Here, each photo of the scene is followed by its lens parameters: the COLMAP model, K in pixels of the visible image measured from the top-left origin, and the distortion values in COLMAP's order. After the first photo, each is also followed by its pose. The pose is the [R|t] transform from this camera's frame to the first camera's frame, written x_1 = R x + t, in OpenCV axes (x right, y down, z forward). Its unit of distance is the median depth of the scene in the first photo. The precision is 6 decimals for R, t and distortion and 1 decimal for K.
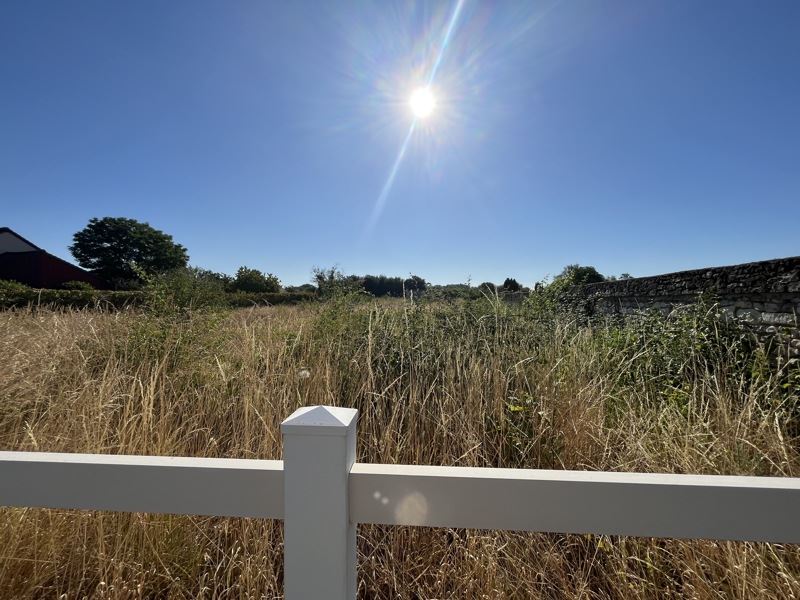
lens RADIAL K [[321.2, 0, 396.6], [0, 321.2, 295.8], [0, 0, 1]] dist [-0.000374, -0.000161]
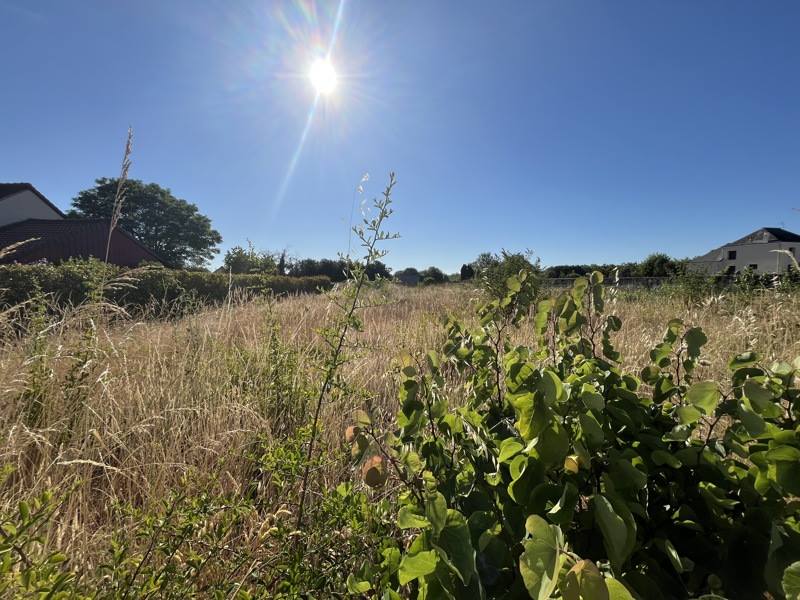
lens RADIAL K [[321.2, 0, 401.8], [0, 321.2, 299.2], [0, 0, 1]] dist [-0.000374, -0.000161]
pose [[0.952664, -0.020625, 0.303326, -0.167613], [0.003738, 0.998415, 0.056148, 0.002068], [-0.304003, -0.052356, 0.951231, 0.012928]]
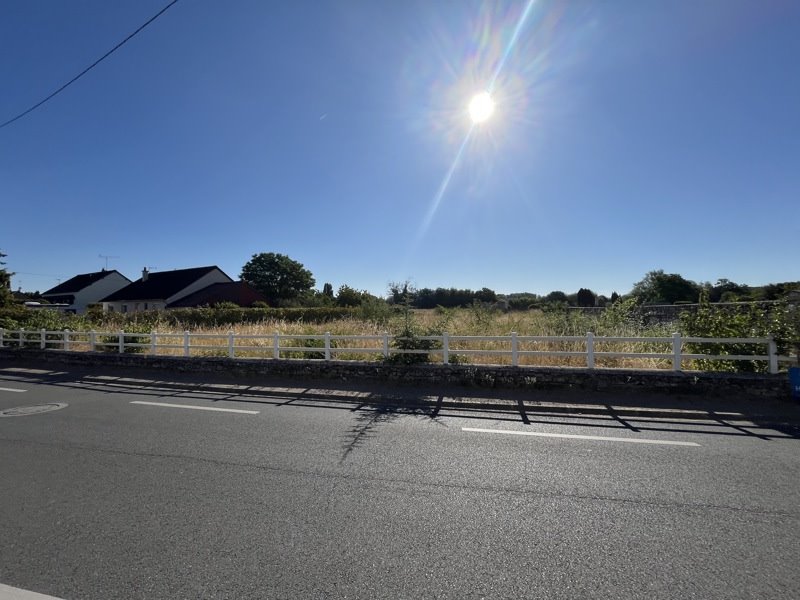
lens RADIAL K [[321.2, 0, 398.5], [0, 321.2, 301.7], [0, 0, 1]] dist [-0.000374, -0.000161]
pose [[0.983550, -0.013775, -0.180111, -0.030865], [0.011205, 0.999820, -0.015283, -0.003624], [0.180289, 0.013014, 0.983528, -0.080609]]
